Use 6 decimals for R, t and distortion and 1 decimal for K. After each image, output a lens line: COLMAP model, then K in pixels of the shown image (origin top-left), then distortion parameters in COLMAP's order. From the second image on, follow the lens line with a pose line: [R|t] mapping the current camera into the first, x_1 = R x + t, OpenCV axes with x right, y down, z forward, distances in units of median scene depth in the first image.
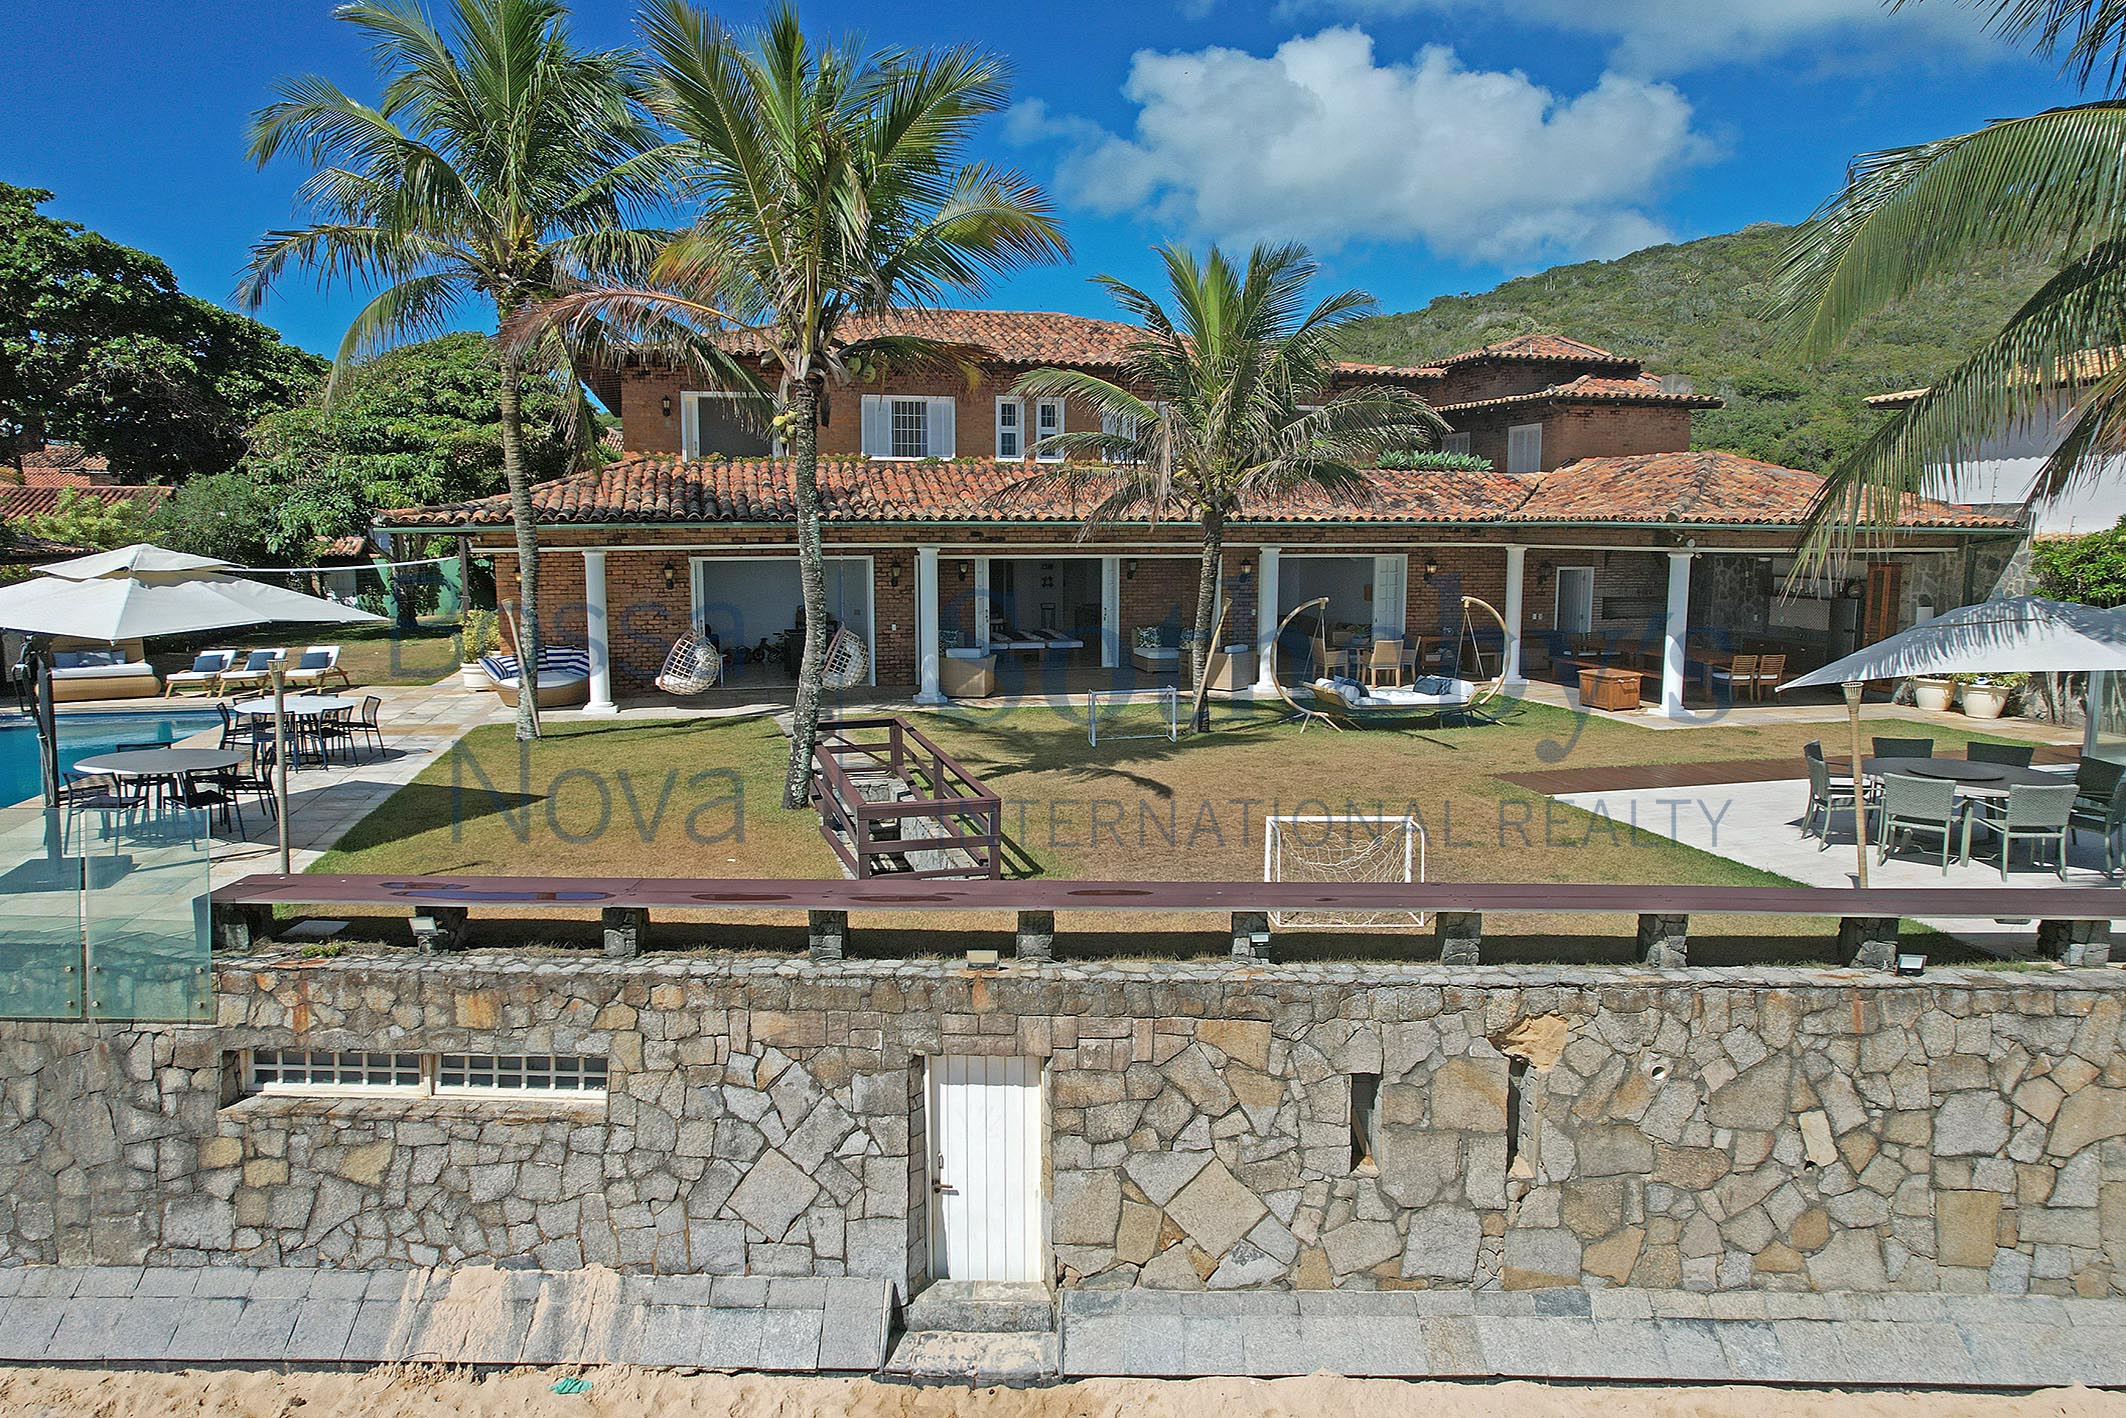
lens RADIAL K [[1346.8, 0, 1068.2], [0, 1346.8, 704.6], [0, 0, 1]] dist [0.004348, 0.013783]
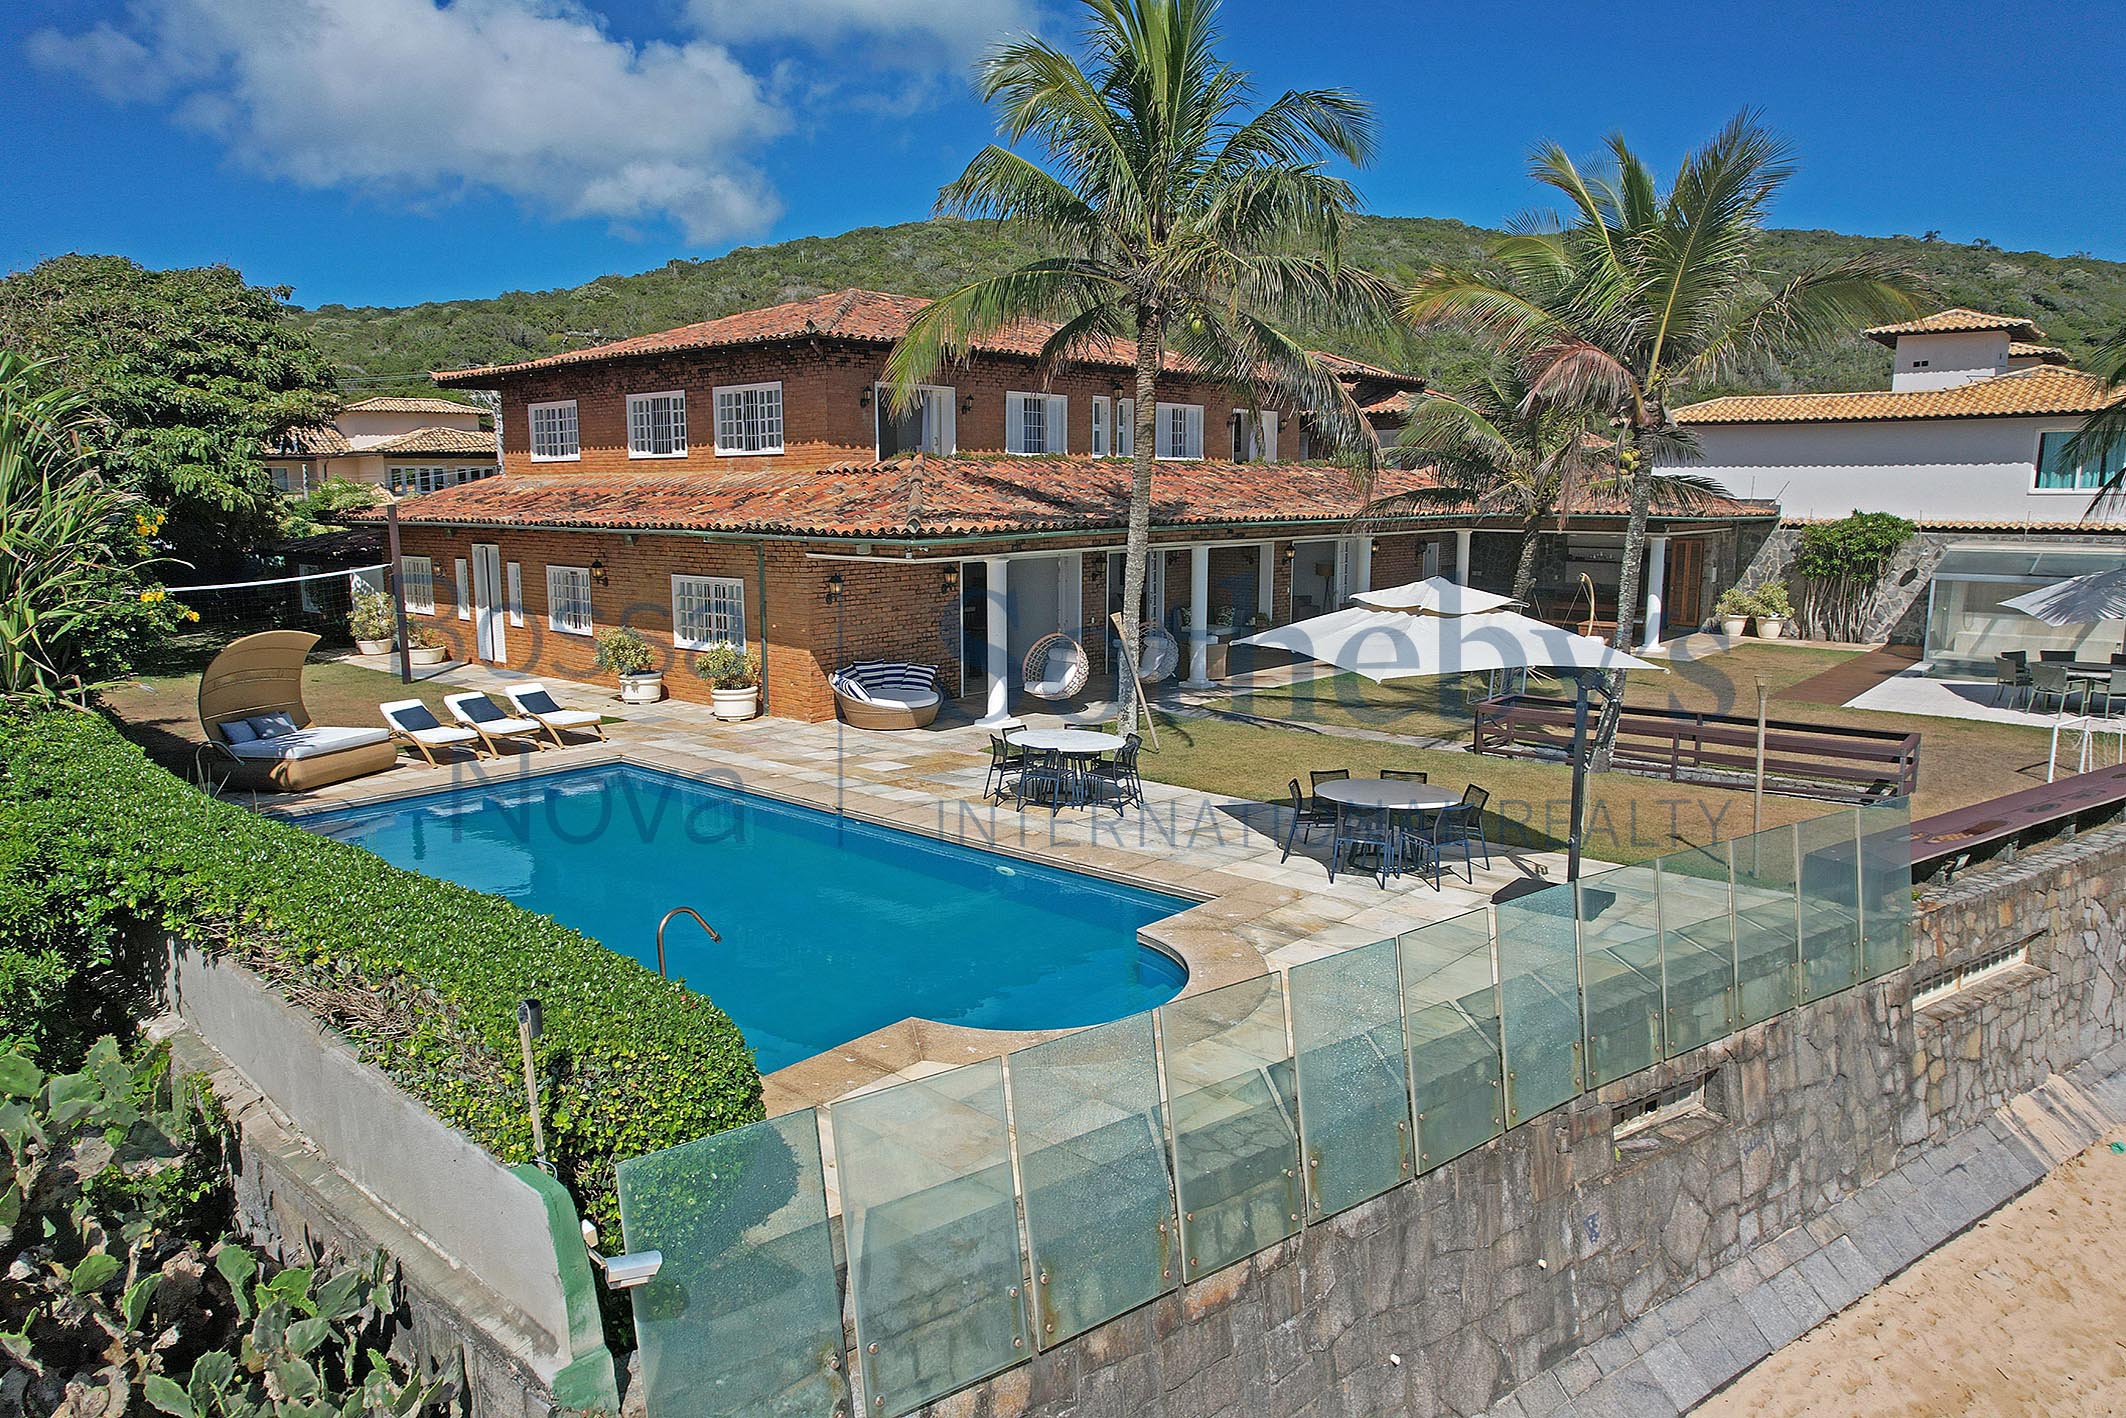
lens RADIAL K [[1346.8, 0, 1063.0], [0, 1346.8, 706.5], [0, 0, 1]] dist [0.004348, 0.013783]
pose [[0.817732, -0.095280, 0.567658, -0.810743], [0.077806, 0.995450, 0.055001, -0.054811], [-0.570316, -0.000809, 0.821425, 0.169551]]
